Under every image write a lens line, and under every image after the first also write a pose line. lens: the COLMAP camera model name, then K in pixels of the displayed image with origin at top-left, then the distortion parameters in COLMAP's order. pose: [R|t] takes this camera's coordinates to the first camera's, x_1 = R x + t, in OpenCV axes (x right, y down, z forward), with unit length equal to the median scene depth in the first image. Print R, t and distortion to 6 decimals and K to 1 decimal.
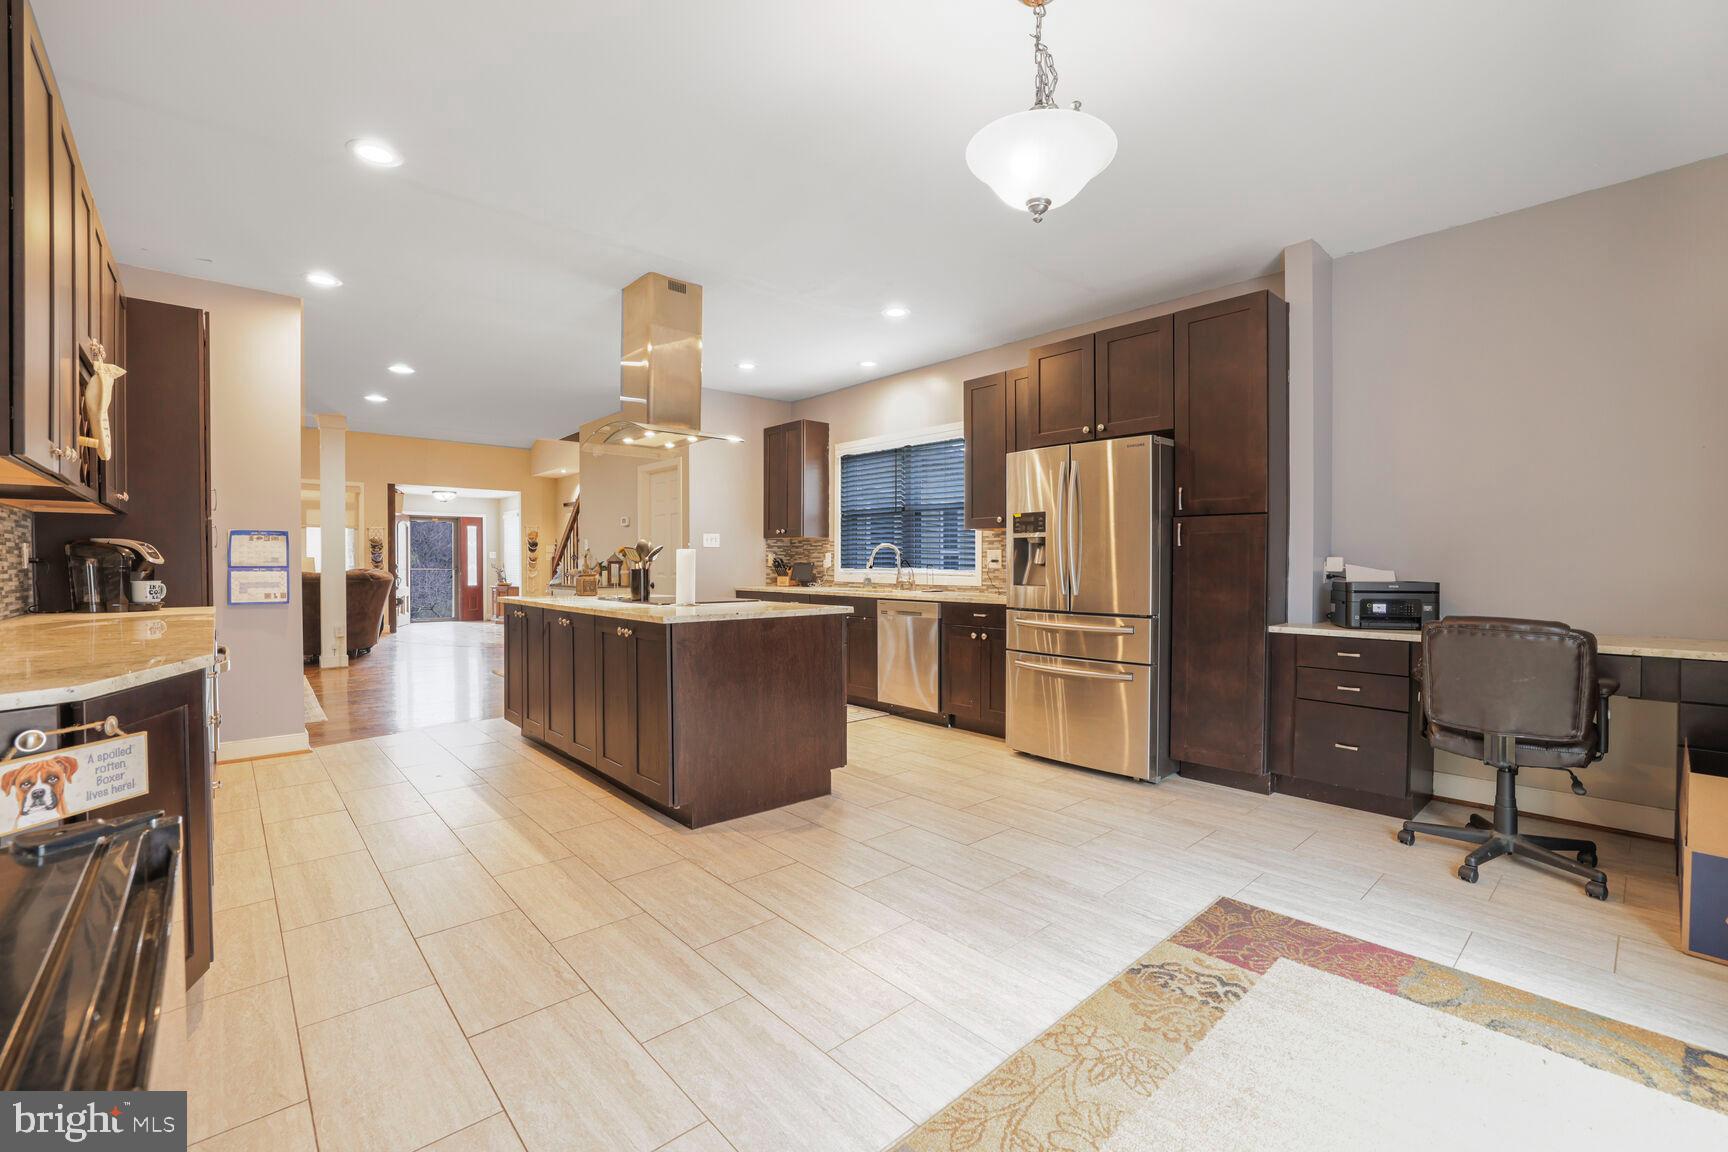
lens RADIAL K [[732.9, 0, 852.9], [0, 732.9, 566.8], [0, 0, 1]] dist [-0.036231, 0.008557]
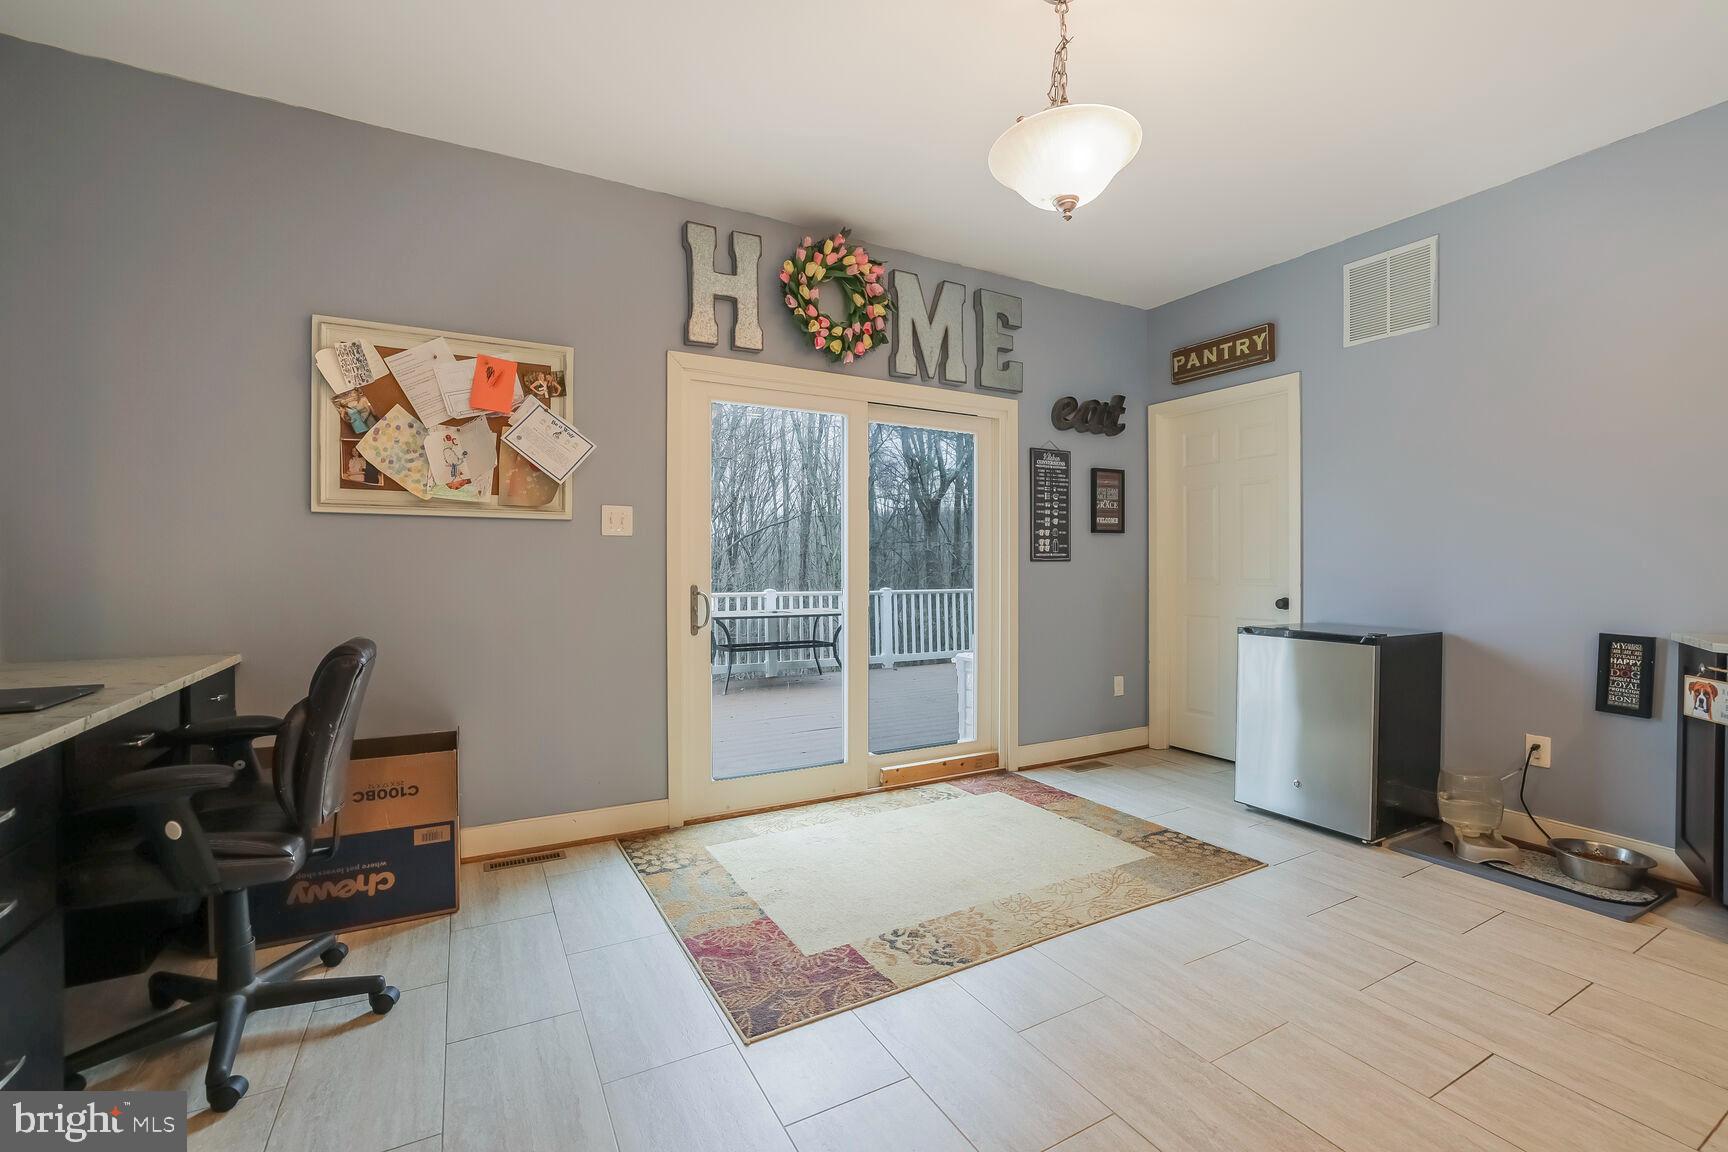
lens RADIAL K [[732.9, 0, 857.6], [0, 732.9, 574.7], [0, 0, 1]] dist [-0.036231, 0.008557]
pose [[-0.976623, -0.003813, 0.214924, 0.114870], [0.000175, 0.999828, 0.018534, -0.004229], [-0.214958, 0.018138, -0.976455, 0.733402]]
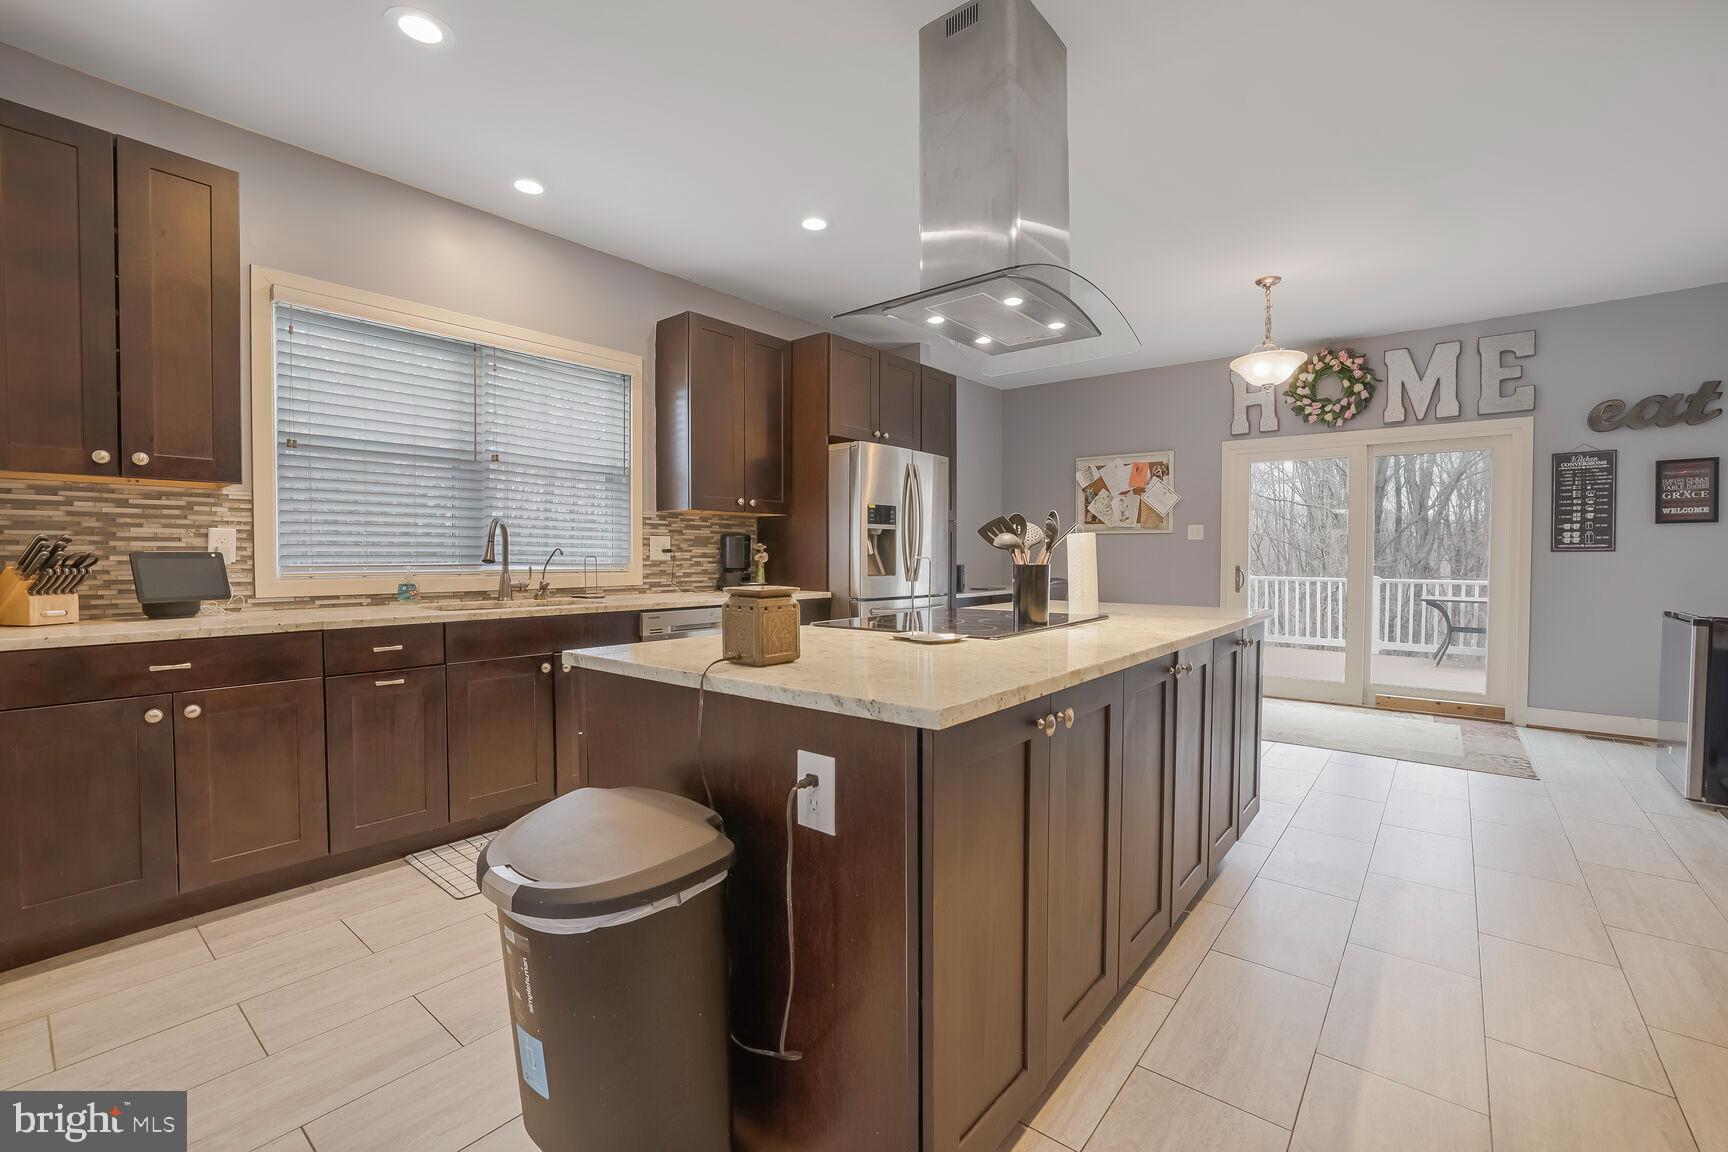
lens RADIAL K [[732.9, 0, 859.5], [0, 732.9, 572.3], [0, 0, 1]] dist [-0.036231, 0.008557]
pose [[-0.161926, -0.024047, 0.986510, -0.598701], [0.004104, 0.999678, 0.025042, -0.004088], [-0.986794, 0.008103, -0.161775, 0.913672]]
